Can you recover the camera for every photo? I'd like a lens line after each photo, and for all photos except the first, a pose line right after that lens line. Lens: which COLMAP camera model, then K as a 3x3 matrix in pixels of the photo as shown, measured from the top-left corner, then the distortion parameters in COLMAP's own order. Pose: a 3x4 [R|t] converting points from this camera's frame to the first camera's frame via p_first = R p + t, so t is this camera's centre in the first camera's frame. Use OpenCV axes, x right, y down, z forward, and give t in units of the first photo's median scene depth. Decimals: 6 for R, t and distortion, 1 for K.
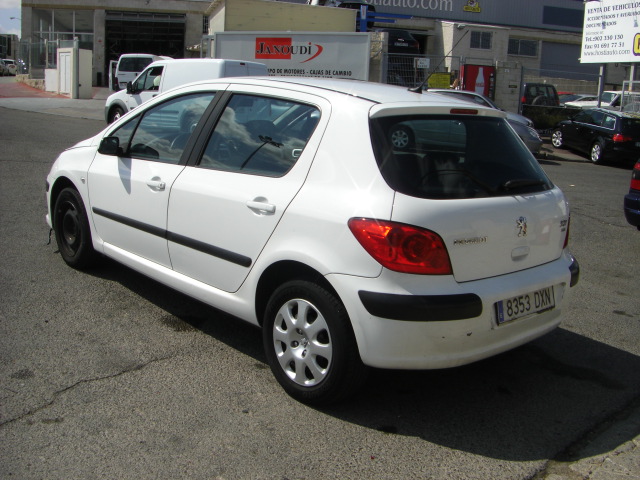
lens RADIAL K [[715.3, 0, 319.9], [0, 715.3, 236.2], [0, 0, 1]] dist [-0.158560, 0.052296]
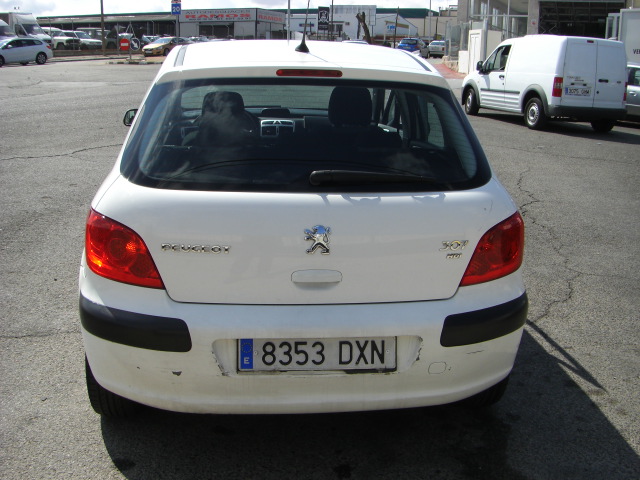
lens RADIAL K [[715.3, 0, 319.9], [0, 715.3, 236.2], [0, 0, 1]] dist [-0.158560, 0.052296]
pose [[0.801239, 0.114517, -0.587284, 0.671004], [-0.102085, 0.993287, 0.054409, -0.053298], [0.589572, 0.016358, 0.807550, 0.437997]]
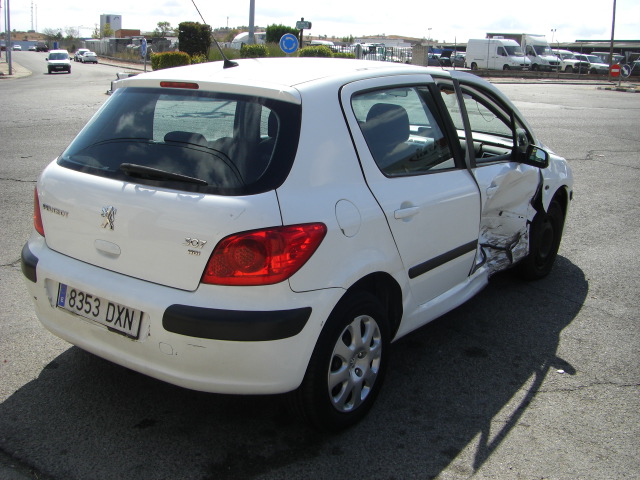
lens RADIAL K [[715.3, 0, 319.9], [0, 715.3, 236.2], [0, 0, 1]] dist [-0.158560, 0.052296]
pose [[0.209214, 0.189040, -0.959424, 1.118562], [-0.223995, 0.964314, 0.141159, -0.162905], [0.951870, 0.185373, 0.244092, 1.012738]]
